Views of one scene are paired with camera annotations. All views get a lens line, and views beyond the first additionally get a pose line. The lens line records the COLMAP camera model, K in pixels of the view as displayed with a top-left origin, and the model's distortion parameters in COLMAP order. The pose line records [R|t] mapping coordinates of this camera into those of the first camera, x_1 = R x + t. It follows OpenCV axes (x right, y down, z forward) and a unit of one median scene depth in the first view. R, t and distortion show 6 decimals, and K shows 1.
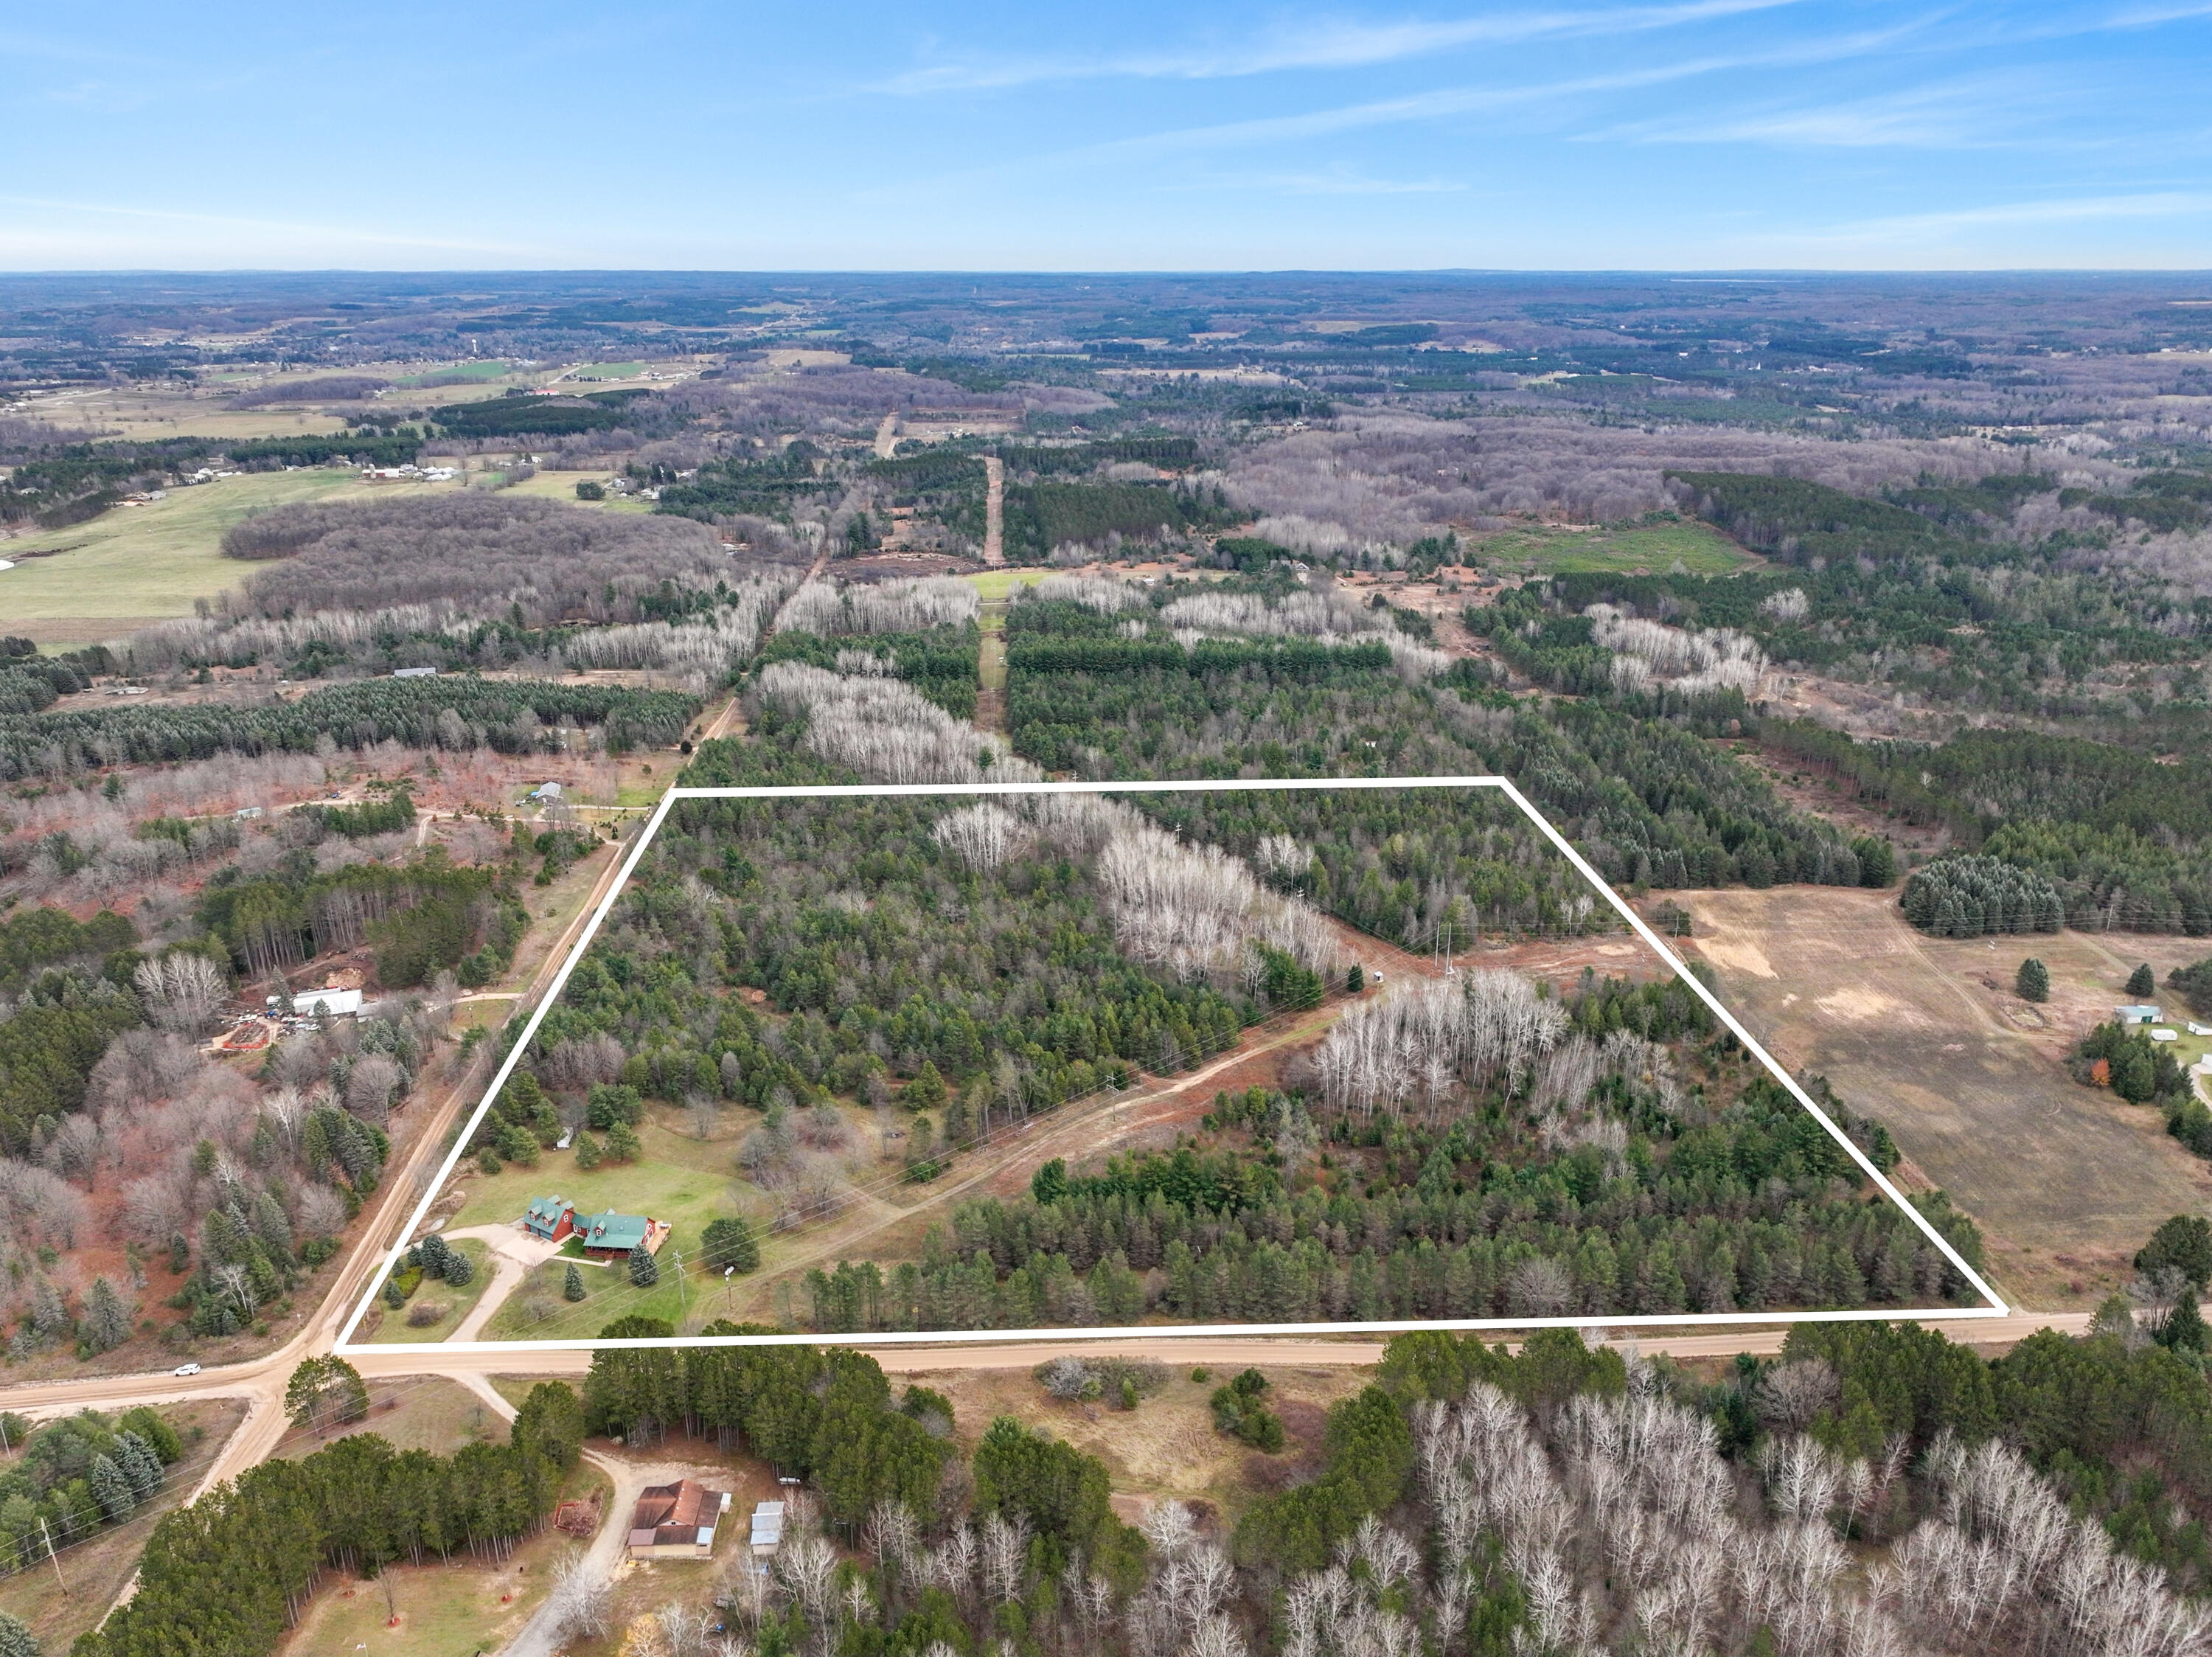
lens RADIAL K [[1565.9, 0, 1104.6], [0, 1565.9, 824.7], [0, 0, 1]] dist [0.007807, -0.006270]
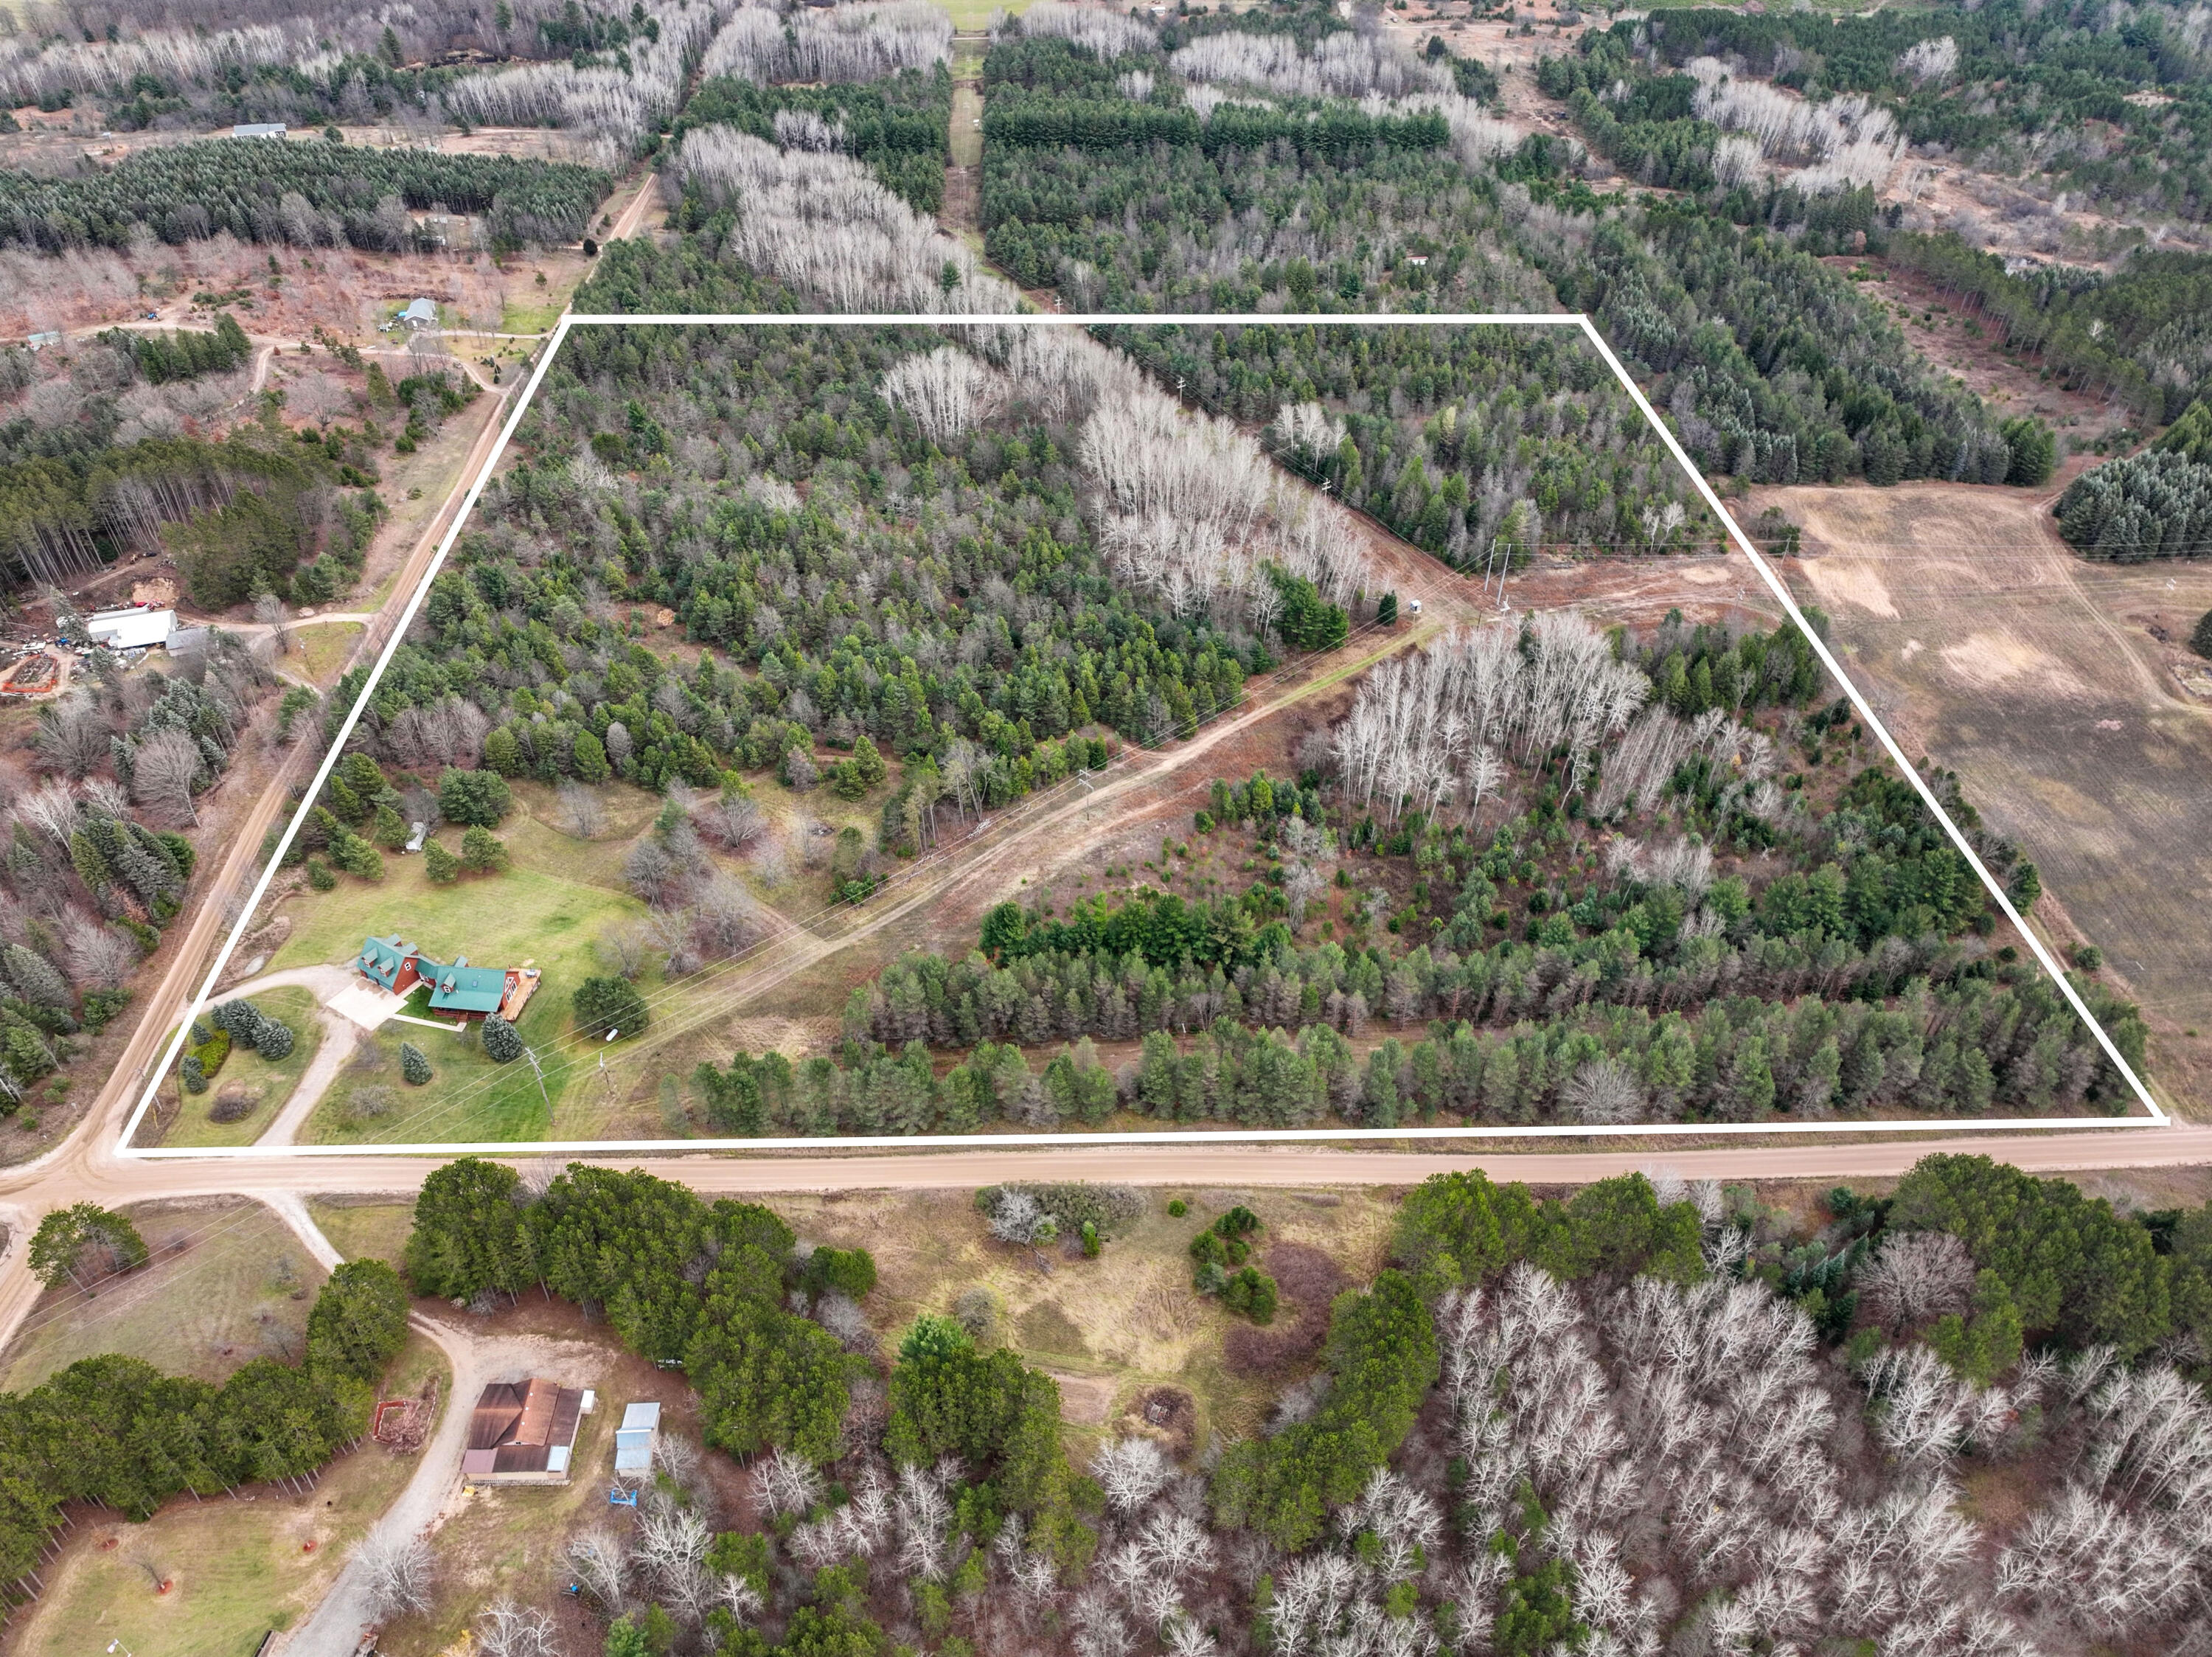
lens RADIAL K [[1561.9, 0, 1107.2], [0, 1561.9, 823.6], [0, 0, 1]] dist [-0.004364, 0.024784]
pose [[0.999850, 0.016636, 0.004734, 0.010190], [-0.017257, 0.941215, 0.337368, -0.069886], [0.001157, -0.337399, 0.941361, 0.185616]]
